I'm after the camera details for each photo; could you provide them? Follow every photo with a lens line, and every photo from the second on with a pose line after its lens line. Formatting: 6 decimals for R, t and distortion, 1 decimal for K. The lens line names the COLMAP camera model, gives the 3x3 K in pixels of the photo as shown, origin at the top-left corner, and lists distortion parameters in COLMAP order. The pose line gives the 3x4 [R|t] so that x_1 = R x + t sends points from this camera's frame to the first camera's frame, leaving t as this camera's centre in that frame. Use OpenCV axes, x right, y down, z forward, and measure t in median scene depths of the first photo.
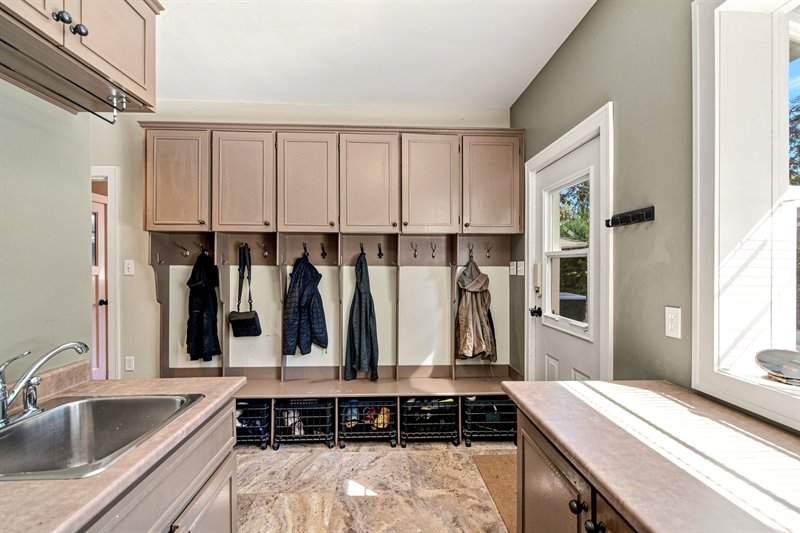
lens RADIAL K [[382.0, 0, 400.0], [0, 382.0, 266.5], [0, 0, 1]] dist [-0.001589, -0.000638]
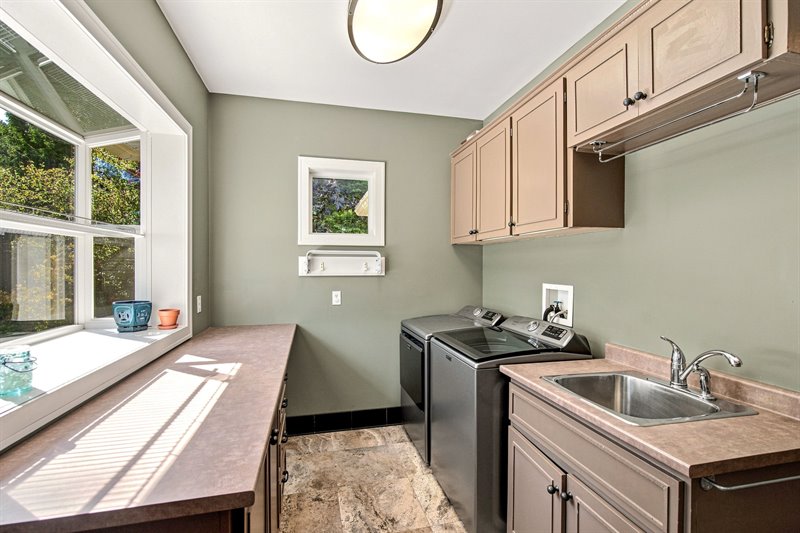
lens RADIAL K [[382.0, 0, 400.0], [0, 382.0, 266.5], [0, 0, 1]] dist [-0.001589, -0.000638]
pose [[-0.981147, -0.002722, -0.193244, 0.232192], [-0.004190, 0.999965, 0.007185, -0.037417], [0.193218, 0.007859, -0.981124, 2.161808]]
